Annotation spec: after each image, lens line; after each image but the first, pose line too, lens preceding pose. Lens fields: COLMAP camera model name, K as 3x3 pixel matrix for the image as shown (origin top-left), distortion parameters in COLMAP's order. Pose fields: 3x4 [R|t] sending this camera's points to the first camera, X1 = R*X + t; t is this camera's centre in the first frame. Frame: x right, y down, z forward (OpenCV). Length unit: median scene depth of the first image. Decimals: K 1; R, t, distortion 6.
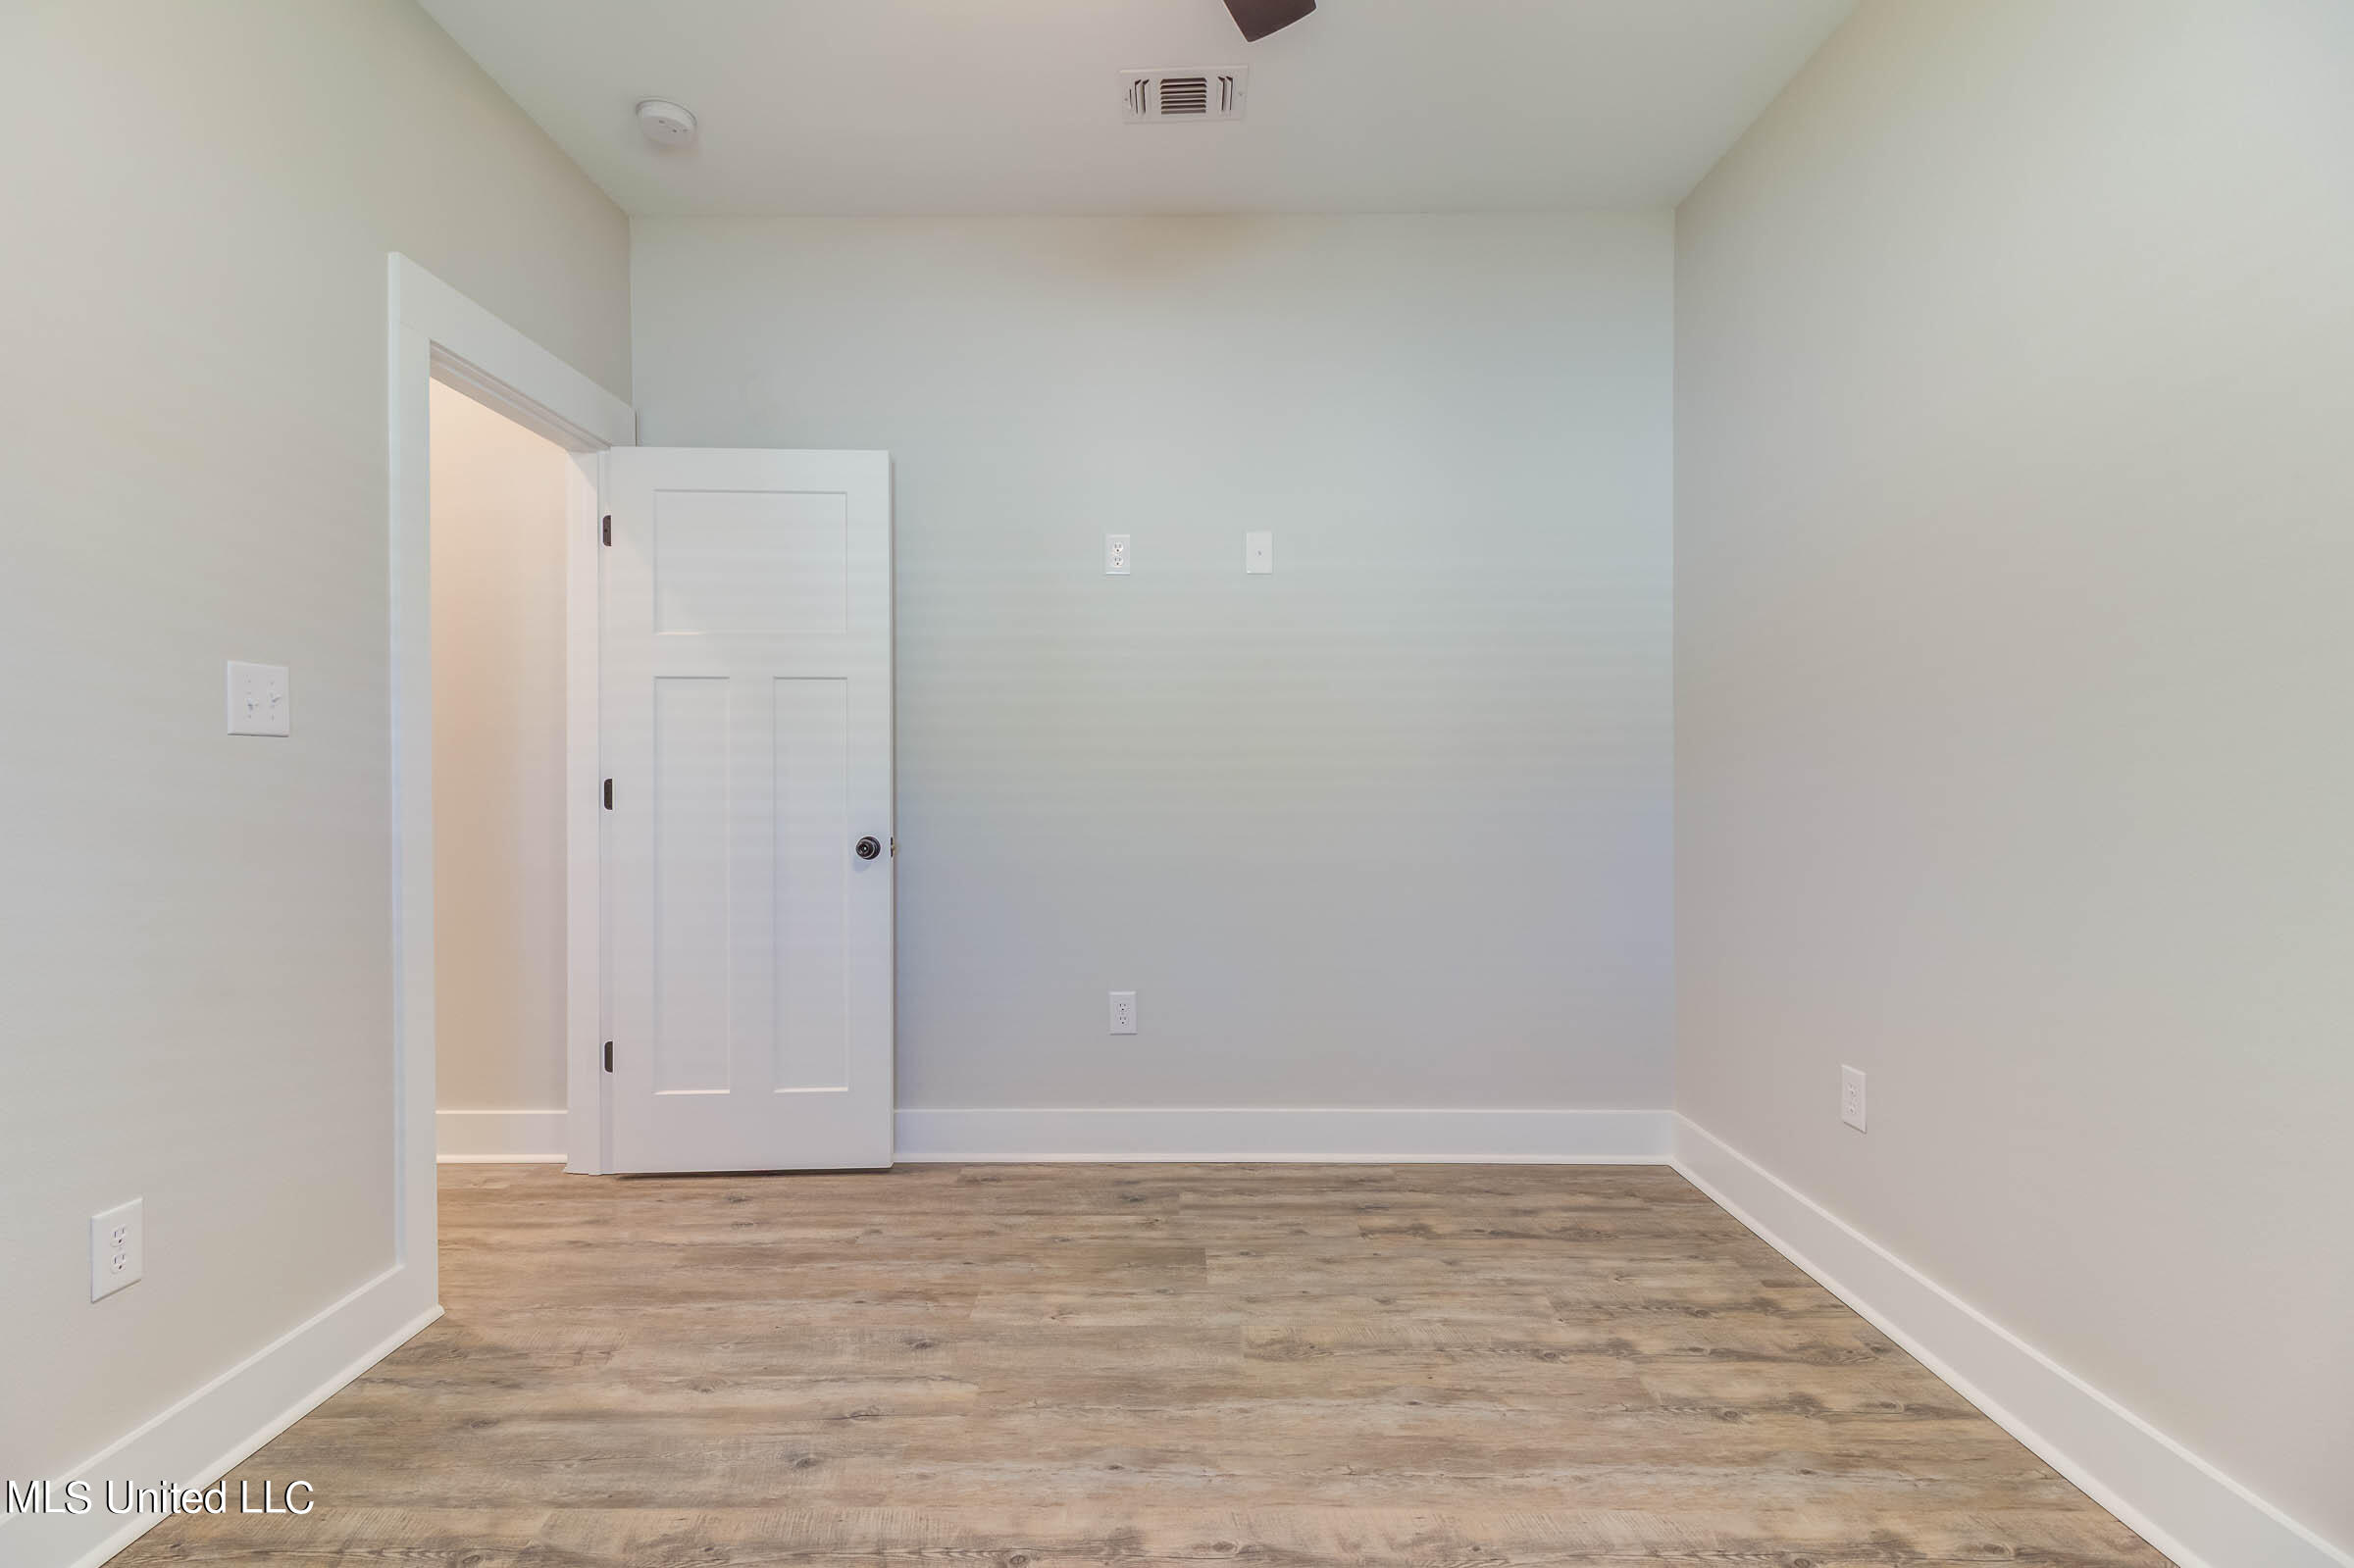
lens RADIAL K [[1083.3, 0, 1162.2], [0, 1083.3, 768.4], [0, 0, 1]] dist [0.019602, -0.013583]
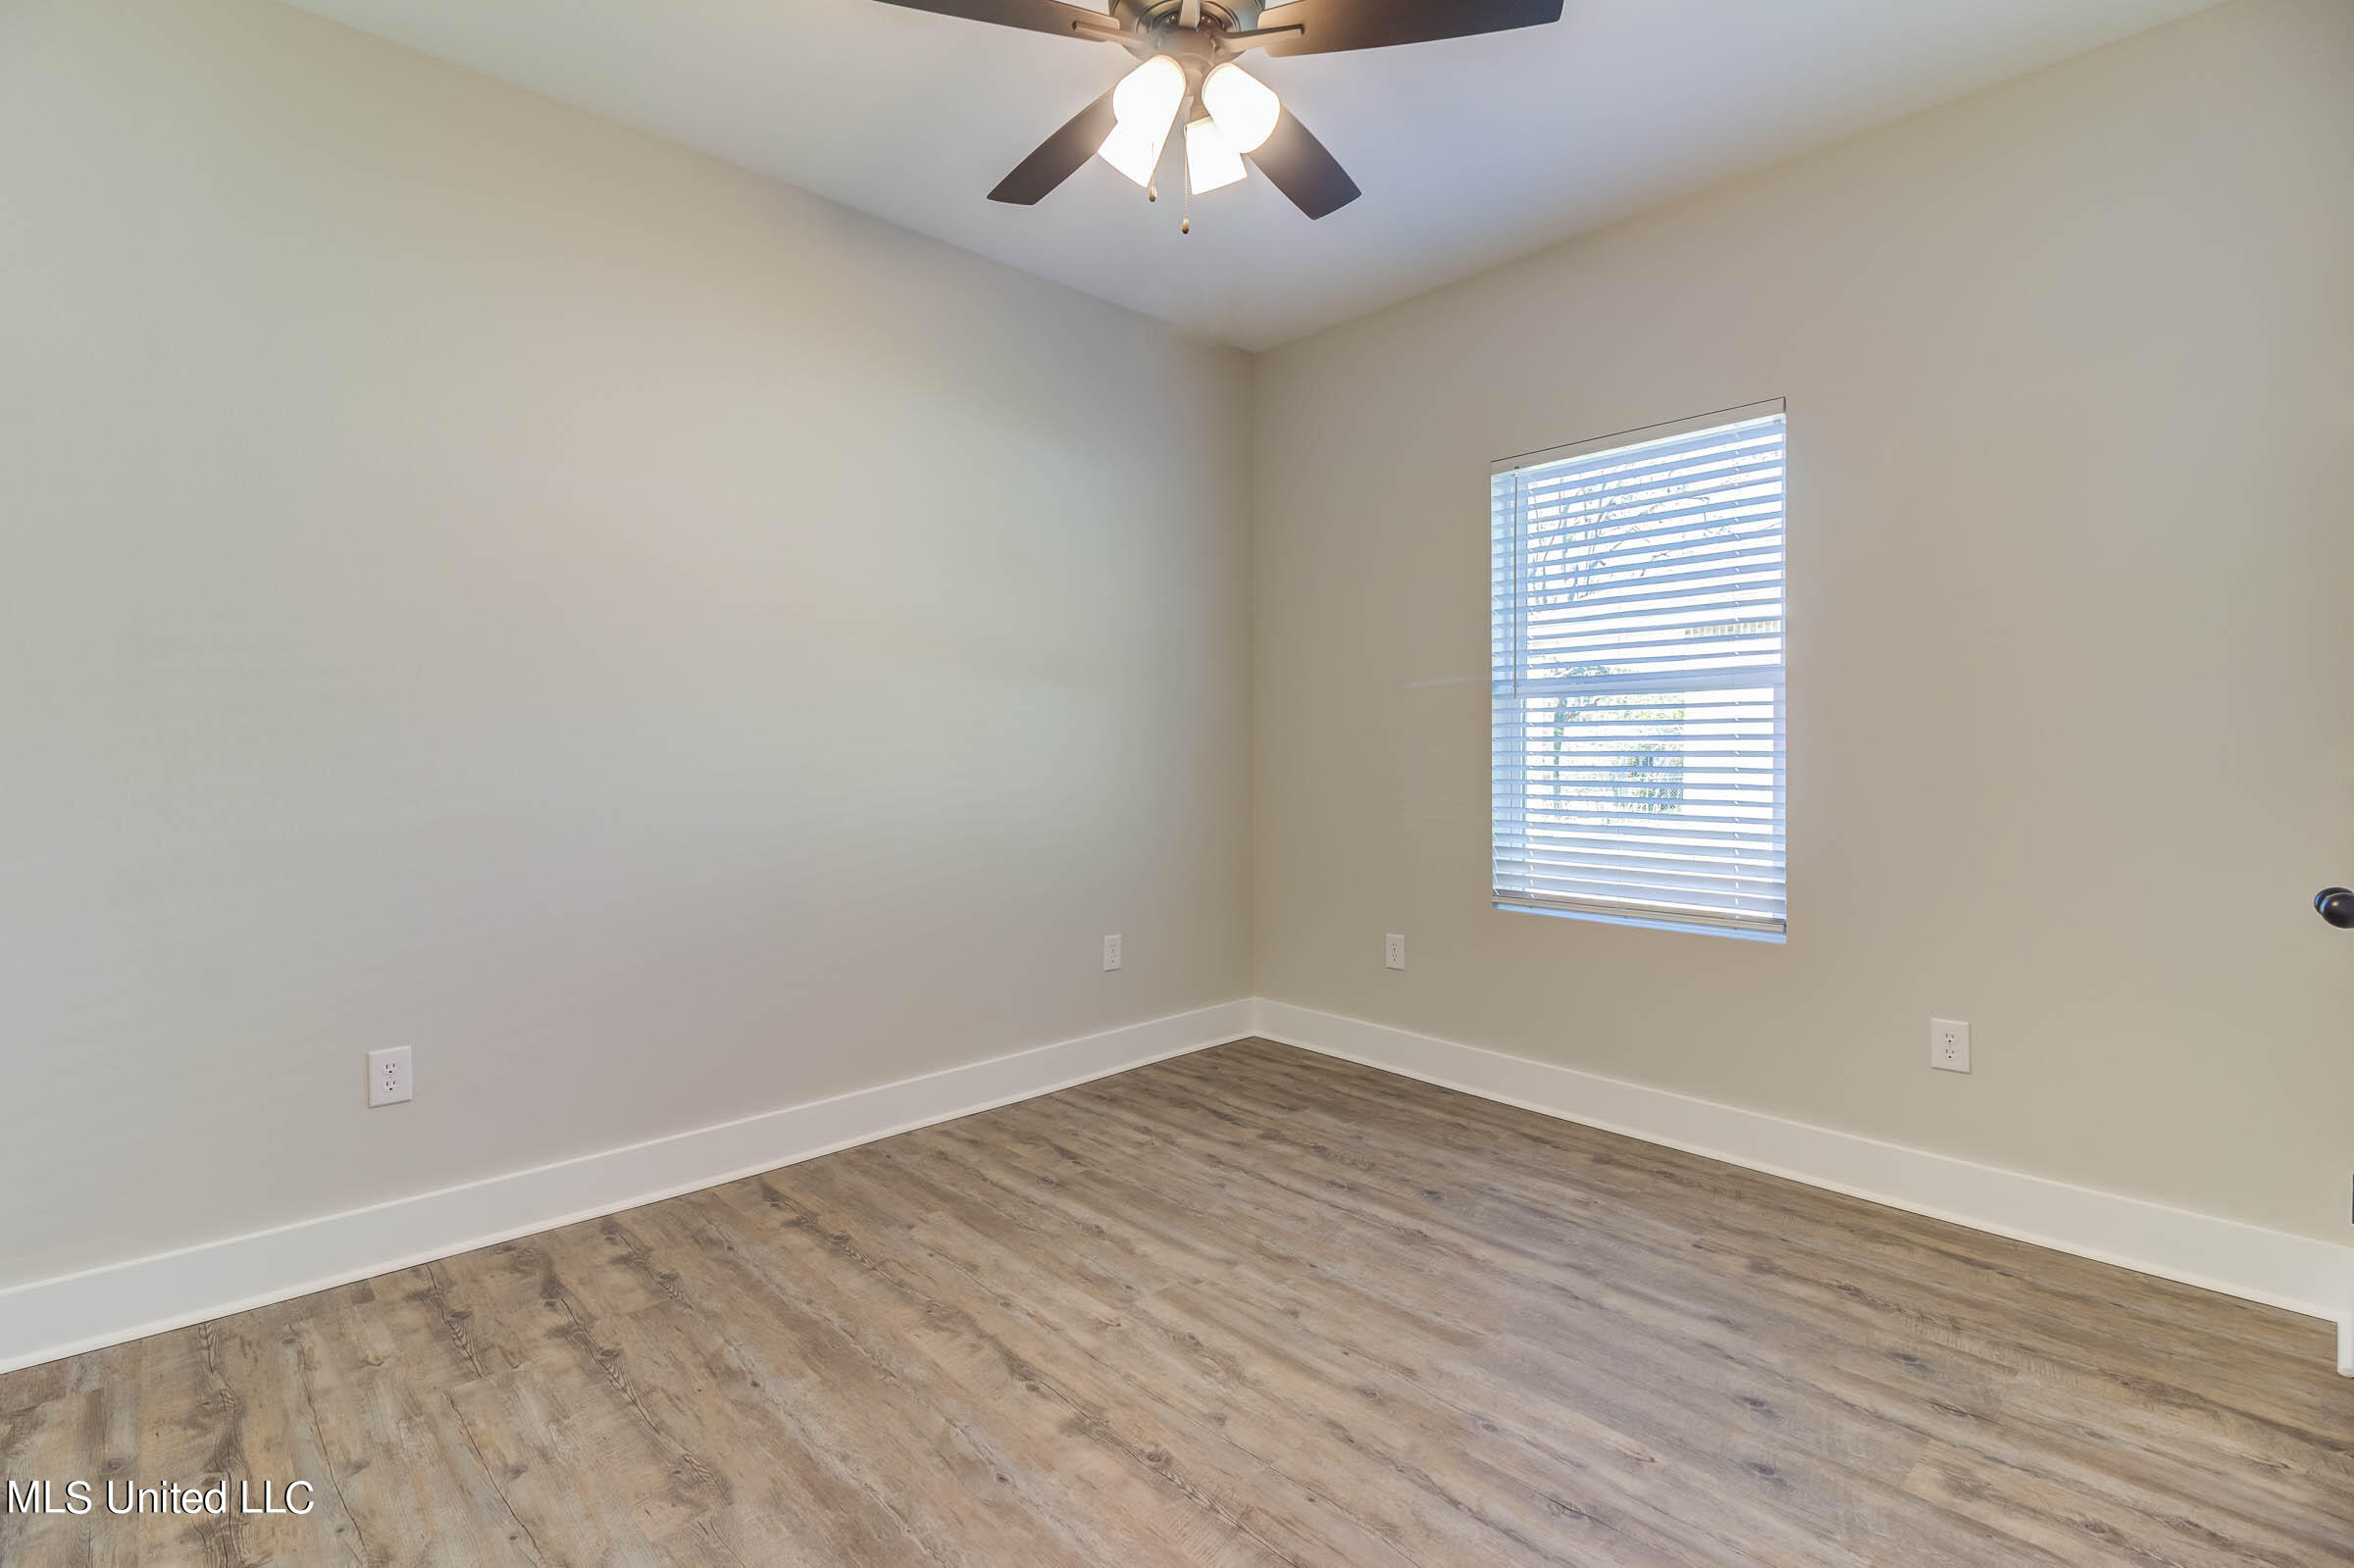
lens RADIAL K [[1083.3, 0, 1156.4], [0, 1083.3, 770.9], [0, 0, 1]] dist [0.019602, -0.013583]
pose [[-0.679412, -0.001248, 0.733756, -0.687059], [0.002739, 0.999987, 0.004237, 0.004564], [-0.733752, 0.004889, -0.679400, 1.257925]]
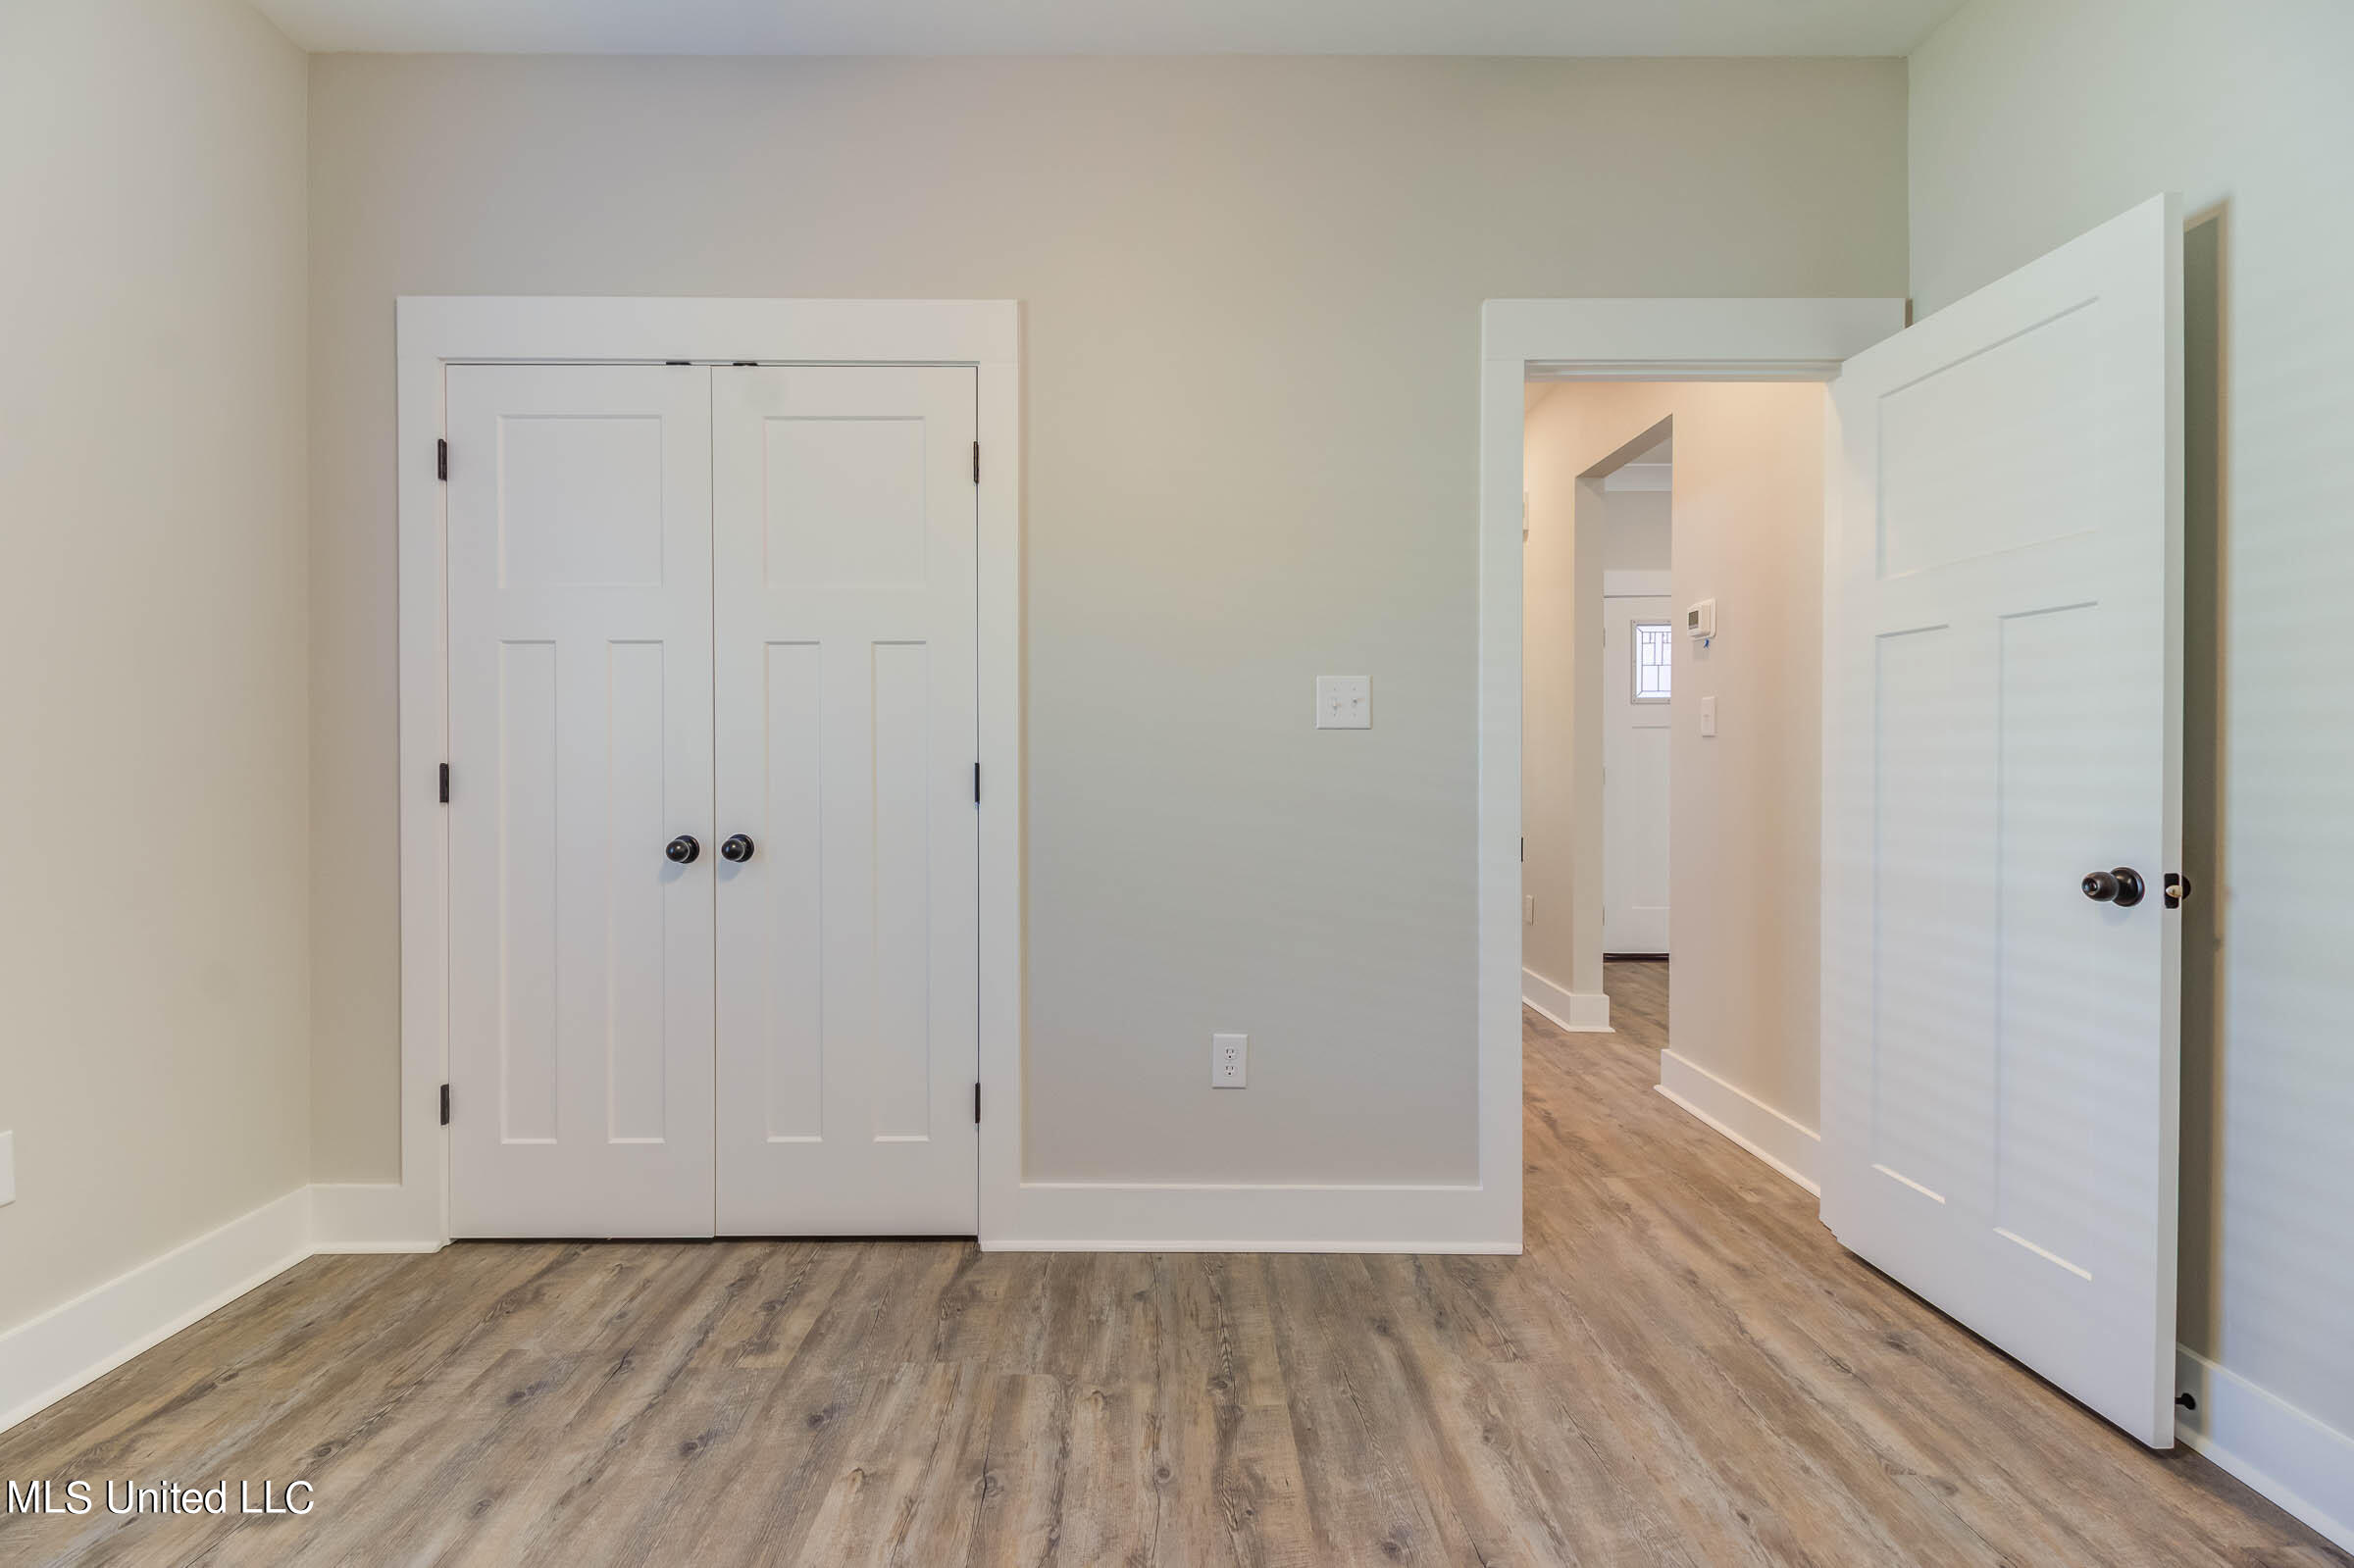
lens RADIAL K [[1083.3, 0, 1162.2], [0, 1083.3, 763.4], [0, 0, 1]] dist [0.019602, -0.013583]
pose [[0.010280, 0.005470, -0.999932, 0.437440], [0.000866, 0.999985, 0.005479, 0.004261], [0.999947, -0.000922, 0.010275, 0.657674]]
